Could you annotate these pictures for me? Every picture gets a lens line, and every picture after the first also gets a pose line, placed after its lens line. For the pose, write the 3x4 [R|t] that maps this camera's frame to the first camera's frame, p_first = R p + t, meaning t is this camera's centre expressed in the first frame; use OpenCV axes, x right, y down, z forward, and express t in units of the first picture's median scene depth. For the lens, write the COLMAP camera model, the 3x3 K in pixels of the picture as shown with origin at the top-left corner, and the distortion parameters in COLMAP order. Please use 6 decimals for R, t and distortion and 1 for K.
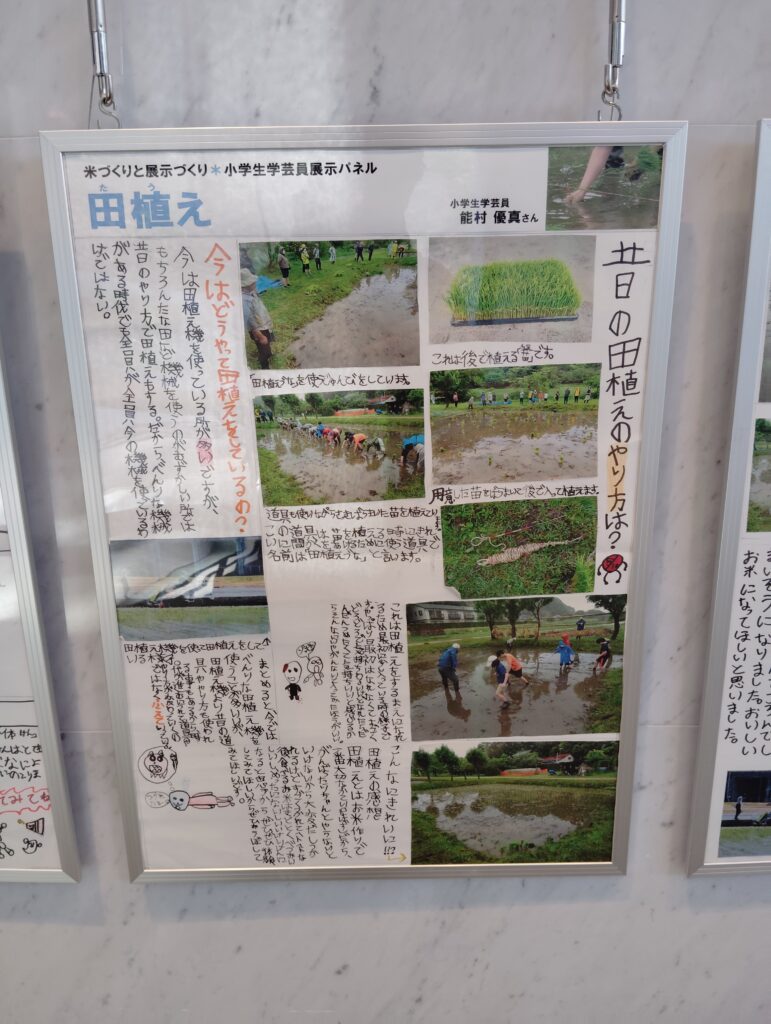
lens RADIAL K [[817.7, 0, 390.2], [0, 817.7, 461.6], [0, 0, 1]] dist [0.008950, -0.073716]
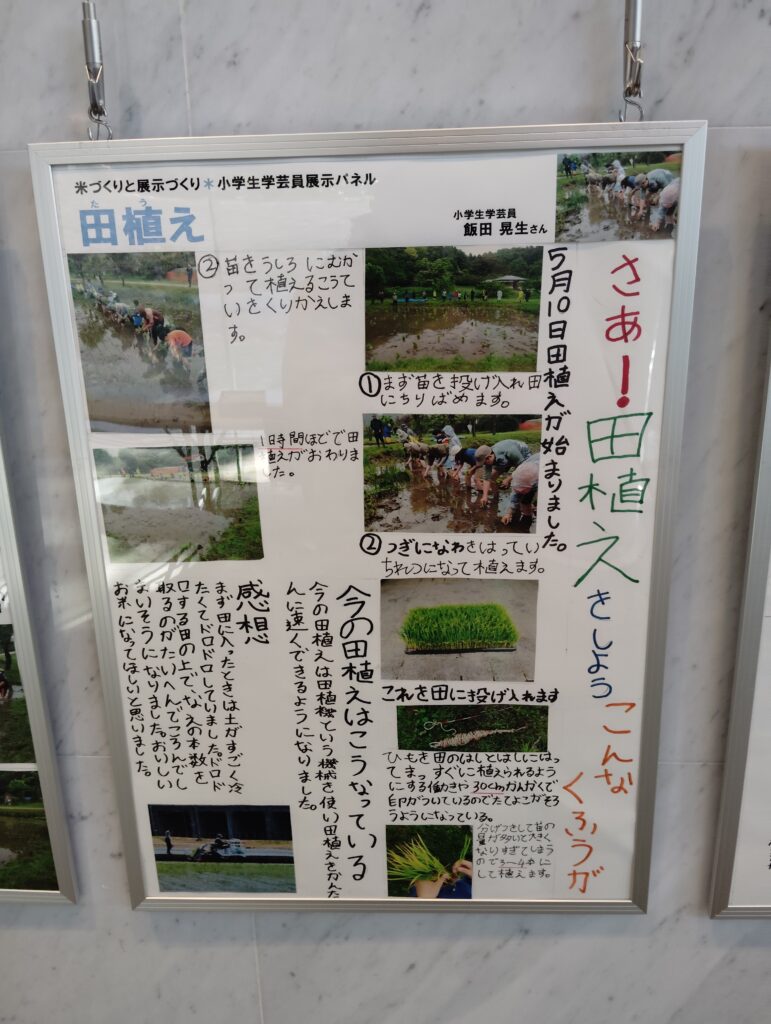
lens RADIAL K [[841.2, 0, 385.5], [0, 841.2, 512.0], [0, 0, 1]] dist [0.055077, -0.137545]
pose [[0.998769, 0.001044, -0.049592, 0.729455], [0.000523, 0.999501, 0.031572, -0.006649], [0.049600, -0.031560, 0.998270, 0.000398]]
